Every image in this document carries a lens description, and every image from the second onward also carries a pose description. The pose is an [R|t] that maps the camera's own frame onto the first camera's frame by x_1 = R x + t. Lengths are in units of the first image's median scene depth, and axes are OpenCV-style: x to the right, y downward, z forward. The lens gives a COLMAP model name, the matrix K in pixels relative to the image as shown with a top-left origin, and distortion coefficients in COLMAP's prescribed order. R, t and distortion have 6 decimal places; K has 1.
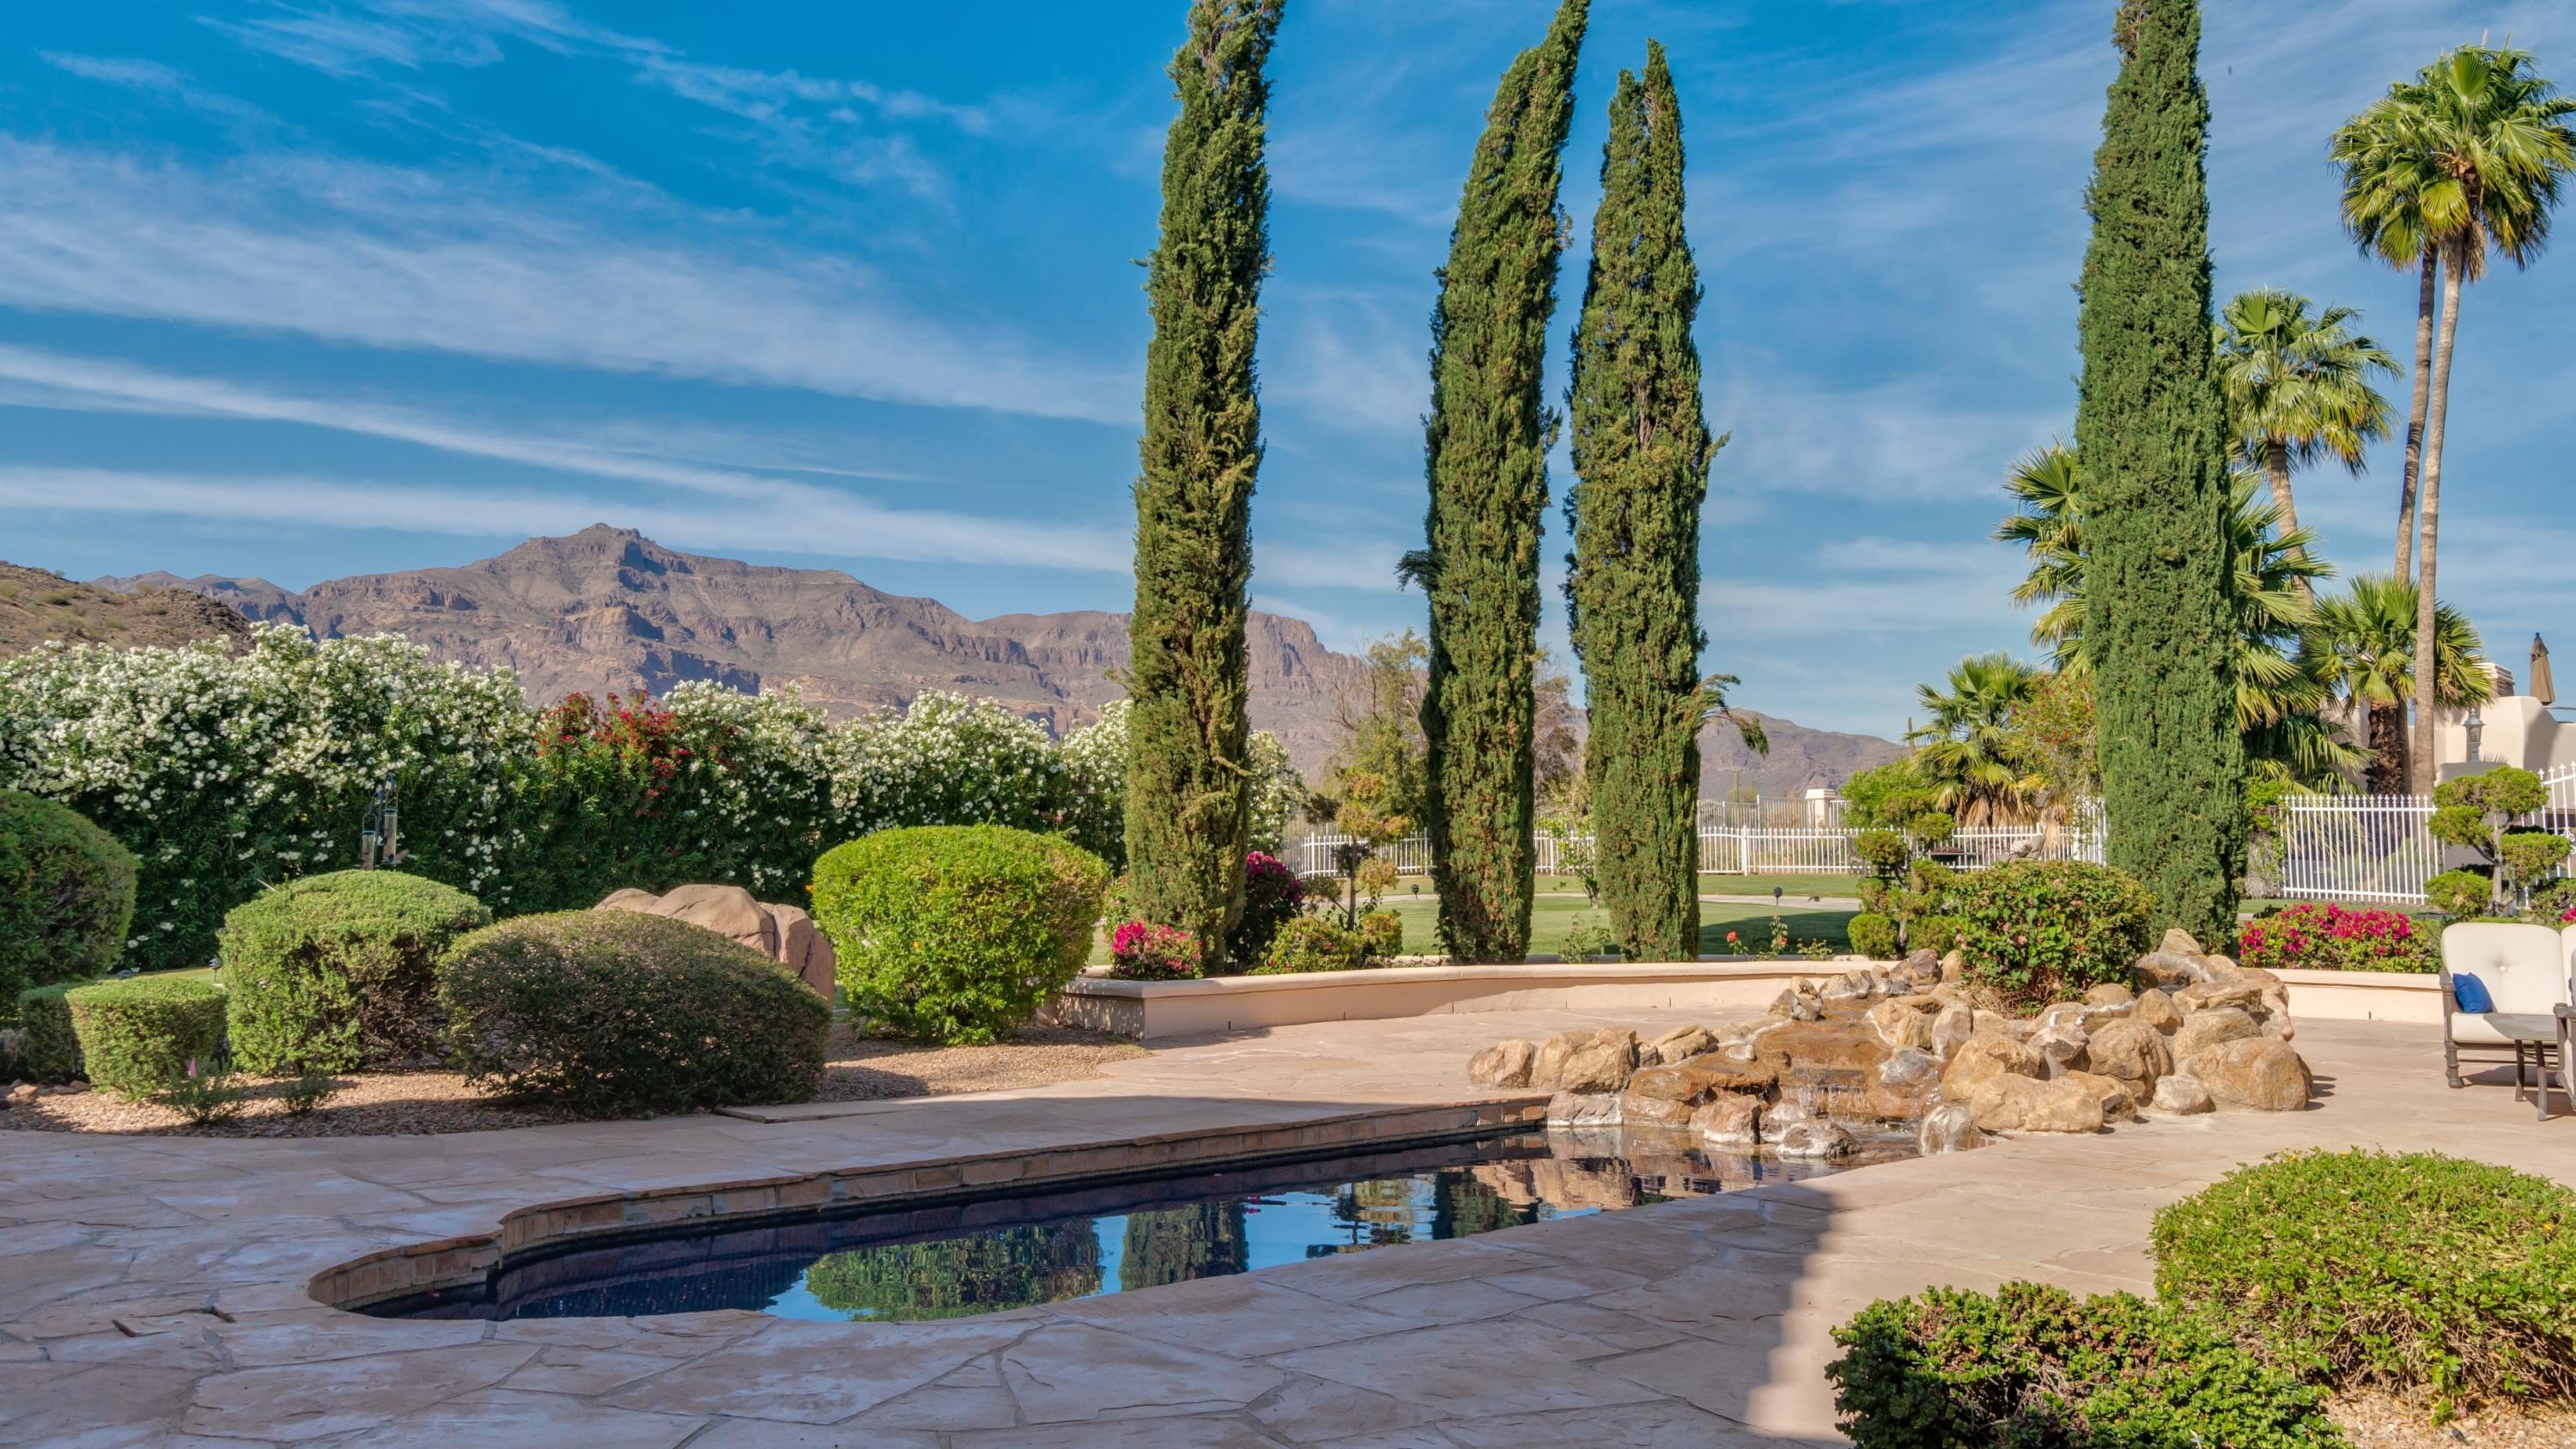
lens RADIAL K [[2066.2, 0, 1274.8], [0, 2066.2, 723.1], [0, 0, 1]] dist [0.035468, 0.010029]
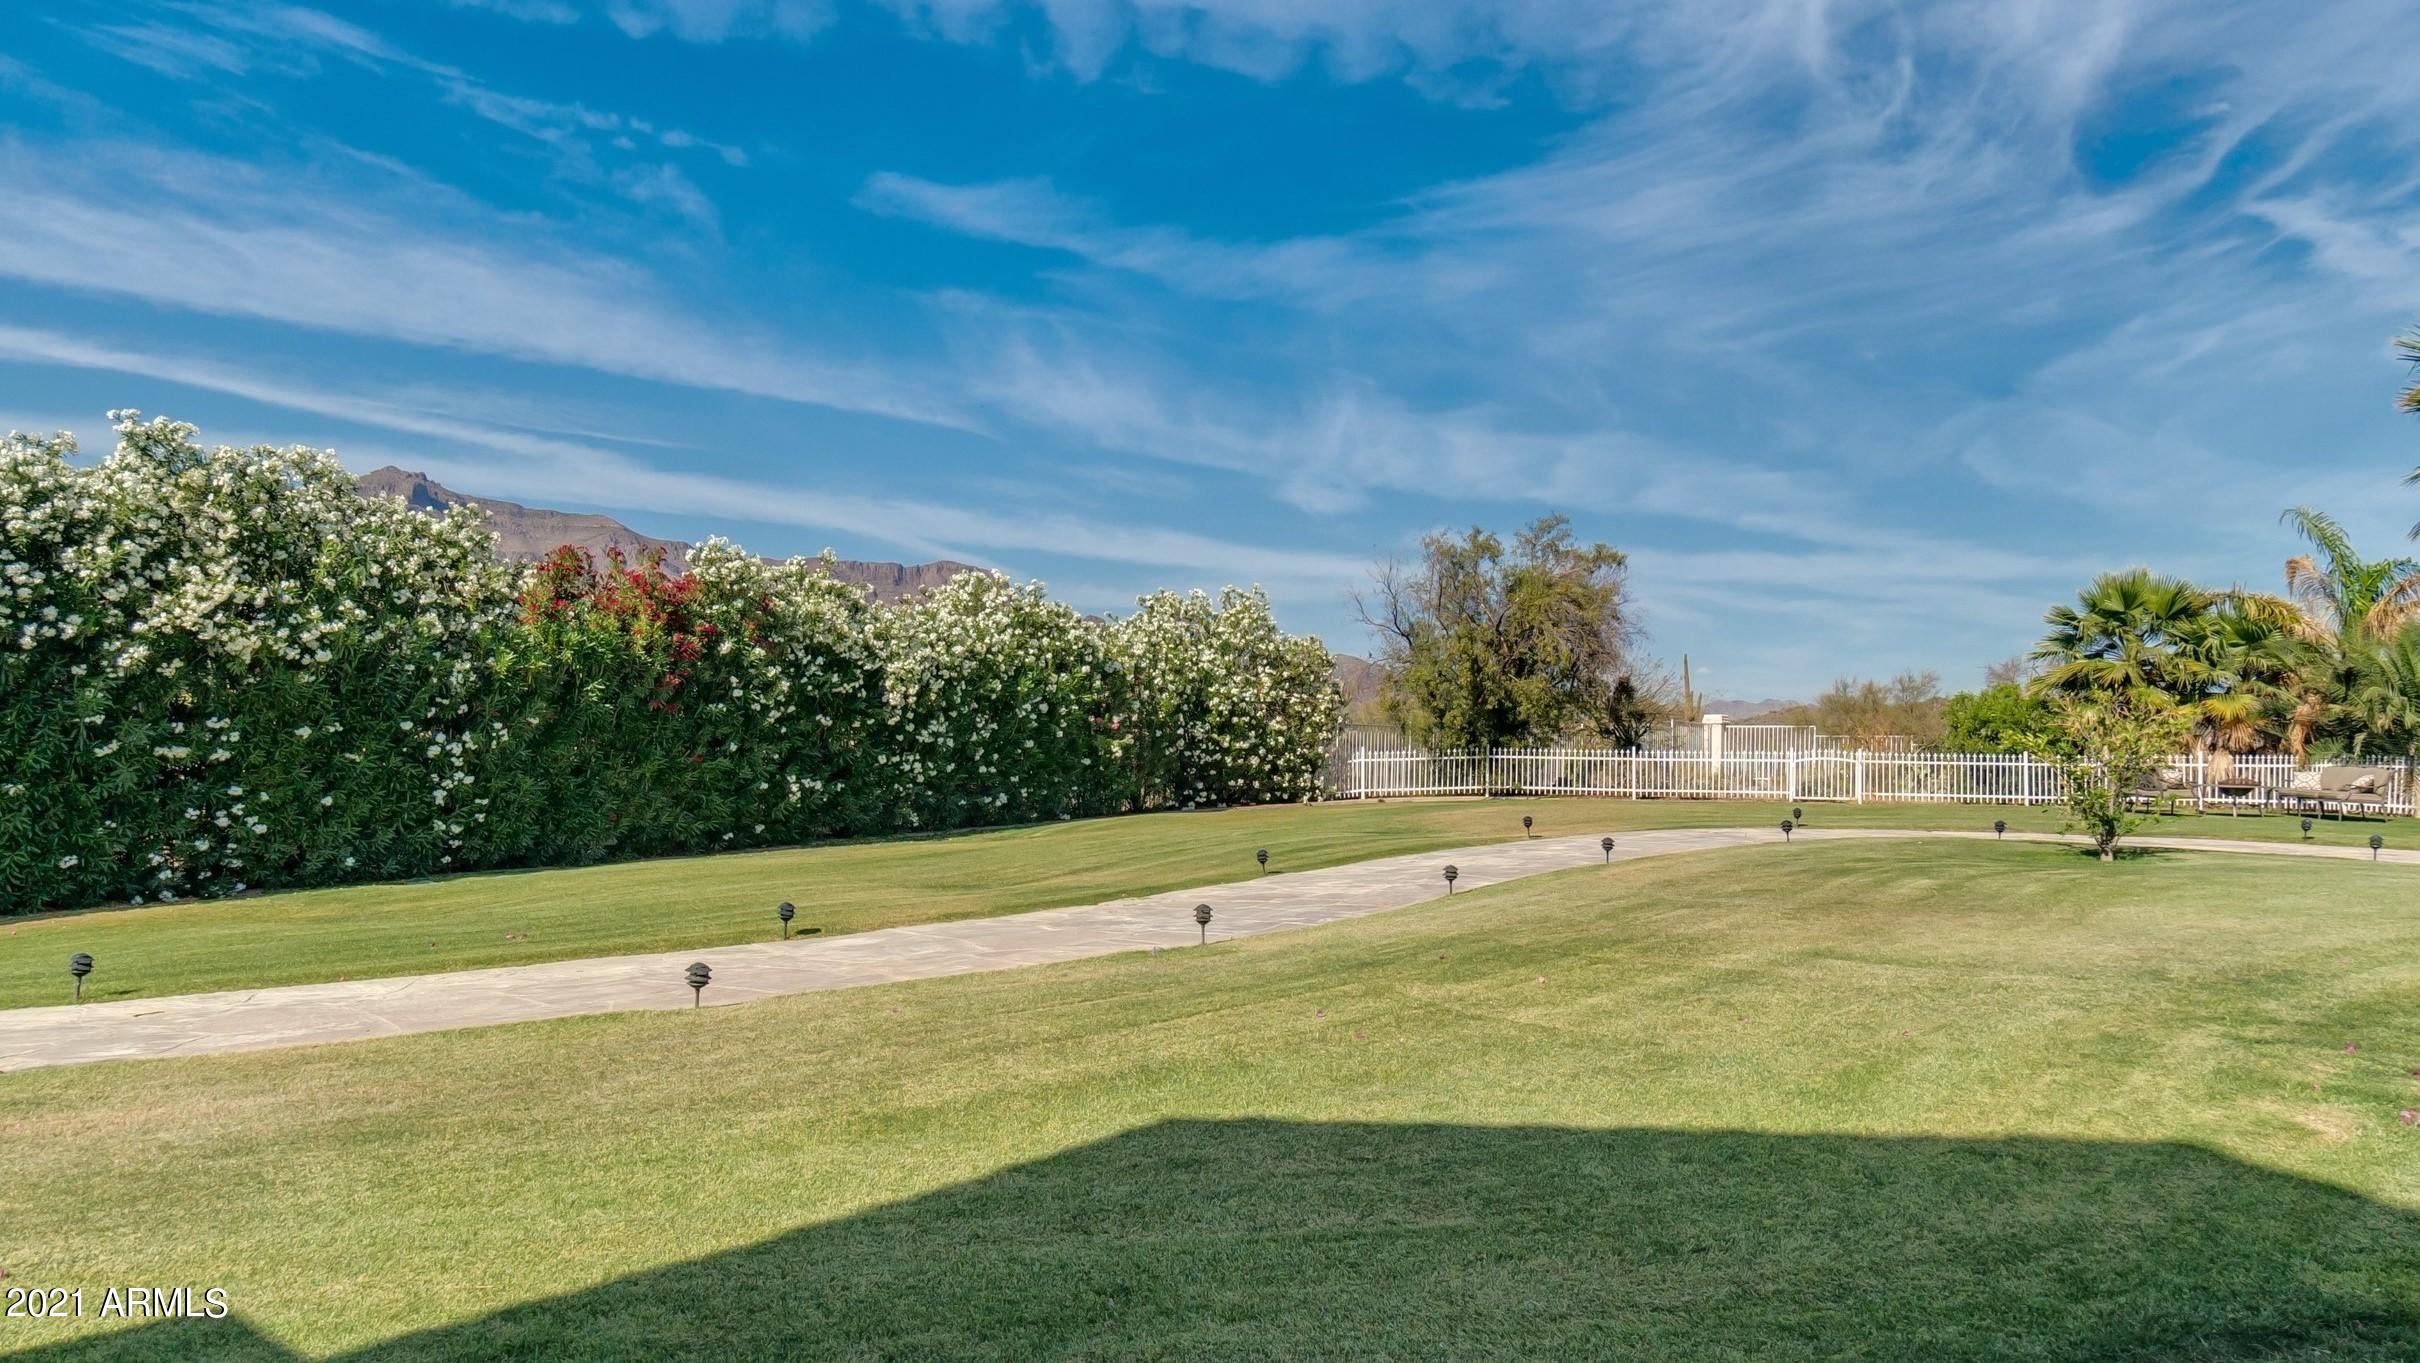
lens RADIAL K [[1633.0, 0, 1211.1], [0, 1633.0, 696.1], [0, 0, 1]] dist [0.017970, -0.004496]
pose [[0.989028, 0.024290, 0.145715, -0.202770], [-0.027488, 0.999423, 0.019969, 0.023657], [-0.145146, -0.023755, 0.989125, 0.395690]]
